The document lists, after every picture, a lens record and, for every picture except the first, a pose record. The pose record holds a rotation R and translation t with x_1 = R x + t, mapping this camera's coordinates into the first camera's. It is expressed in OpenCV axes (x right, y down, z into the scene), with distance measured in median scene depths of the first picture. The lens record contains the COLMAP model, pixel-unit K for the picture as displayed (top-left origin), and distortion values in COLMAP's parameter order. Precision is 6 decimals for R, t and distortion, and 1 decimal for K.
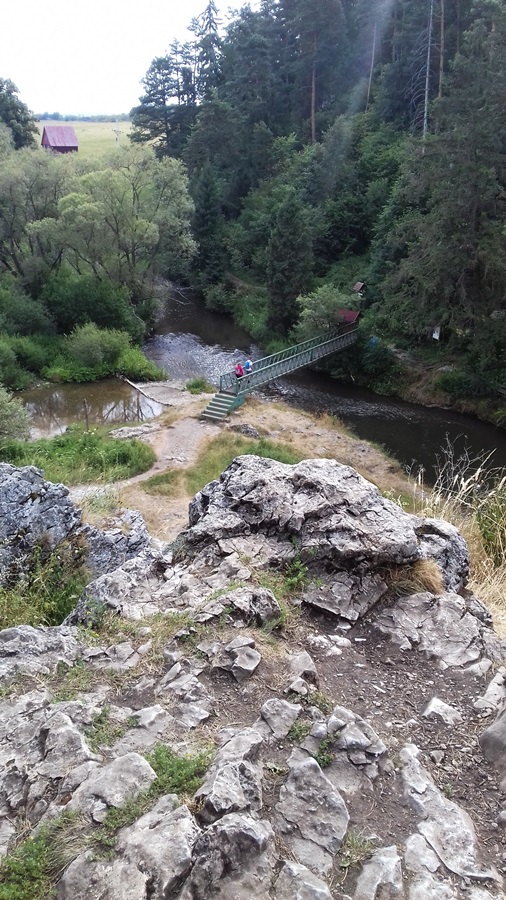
lens RADIAL K [[667.2, 0, 253.8], [0, 667.2, 449.5], [0, 0, 1]] dist [-0.006890, -0.002453]
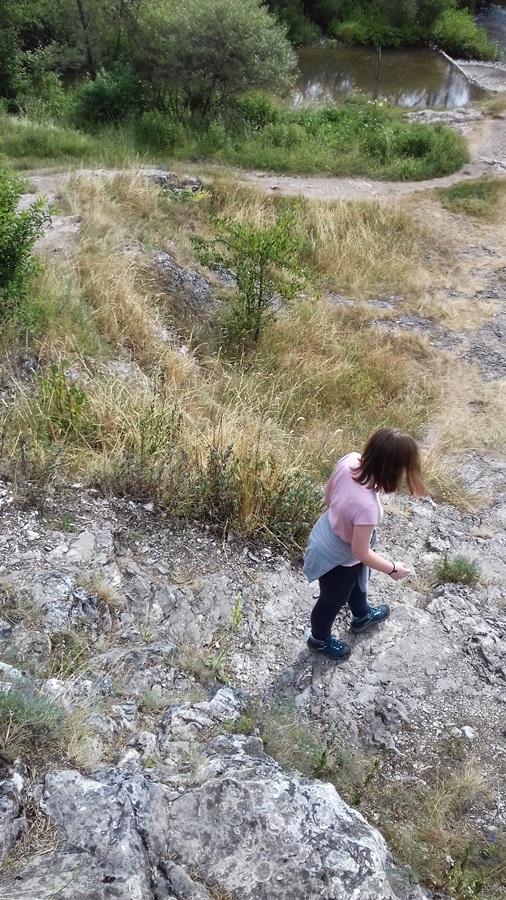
lens RADIAL K [[667.2, 0, 253.8], [0, 667.2, 449.9], [0, 0, 1]] dist [-0.006890, -0.002453]
pose [[0.910082, 0.273739, -0.311156, -0.058317], [-0.138490, 0.908525, 0.394212, 0.044795], [0.390604, -0.315673, 0.864742, 0.278280]]
